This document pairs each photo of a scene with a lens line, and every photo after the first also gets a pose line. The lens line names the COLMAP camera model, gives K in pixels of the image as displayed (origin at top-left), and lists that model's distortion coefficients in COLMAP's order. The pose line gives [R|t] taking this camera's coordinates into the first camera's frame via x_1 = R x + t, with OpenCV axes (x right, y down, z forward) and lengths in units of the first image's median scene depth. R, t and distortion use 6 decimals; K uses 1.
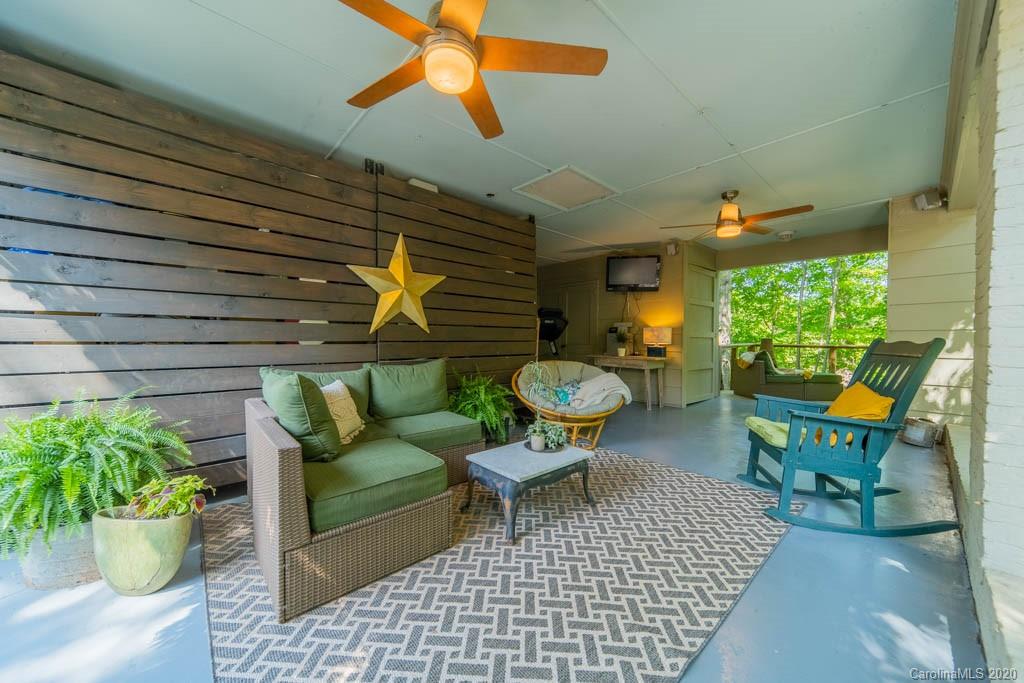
lens RADIAL K [[366.8, 0, 512.0], [0, 366.8, 341.5], [0, 0, 1]] dist [0.014962, 0.000065]
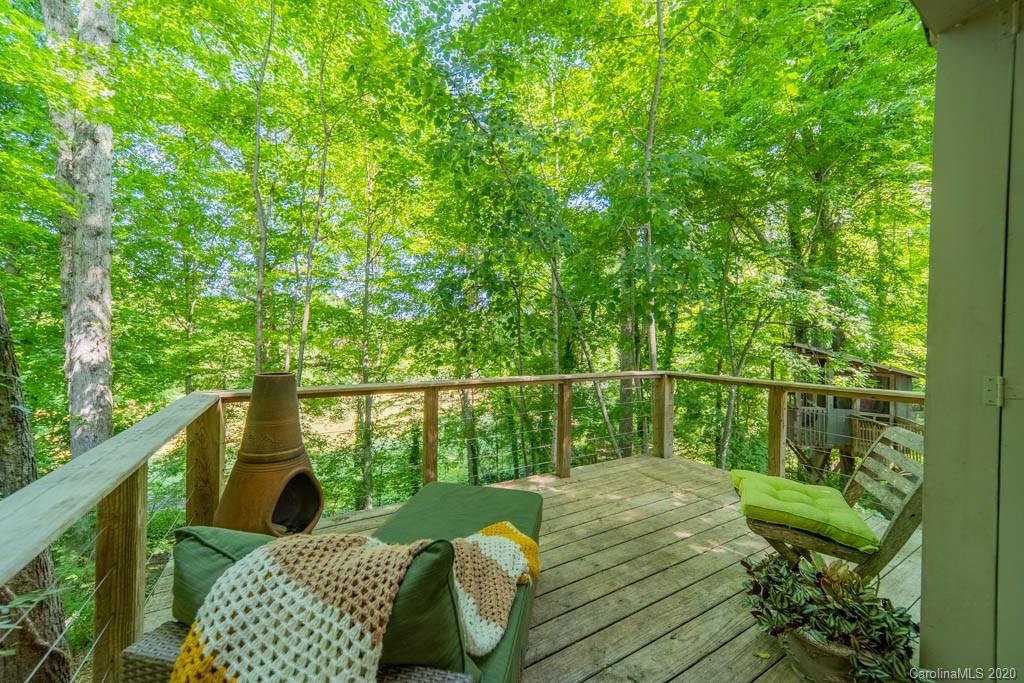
lens RADIAL K [[366.8, 0, 512.0], [0, 366.8, 341.5], [0, 0, 1]] dist [0.014962, 0.000065]
pose [[0.223004, -0.004761, 0.974806, 0.140015], [0.006651, 0.999972, 0.003363, -0.002179], [-0.974795, 0.005734, 0.223030, 0.216014]]
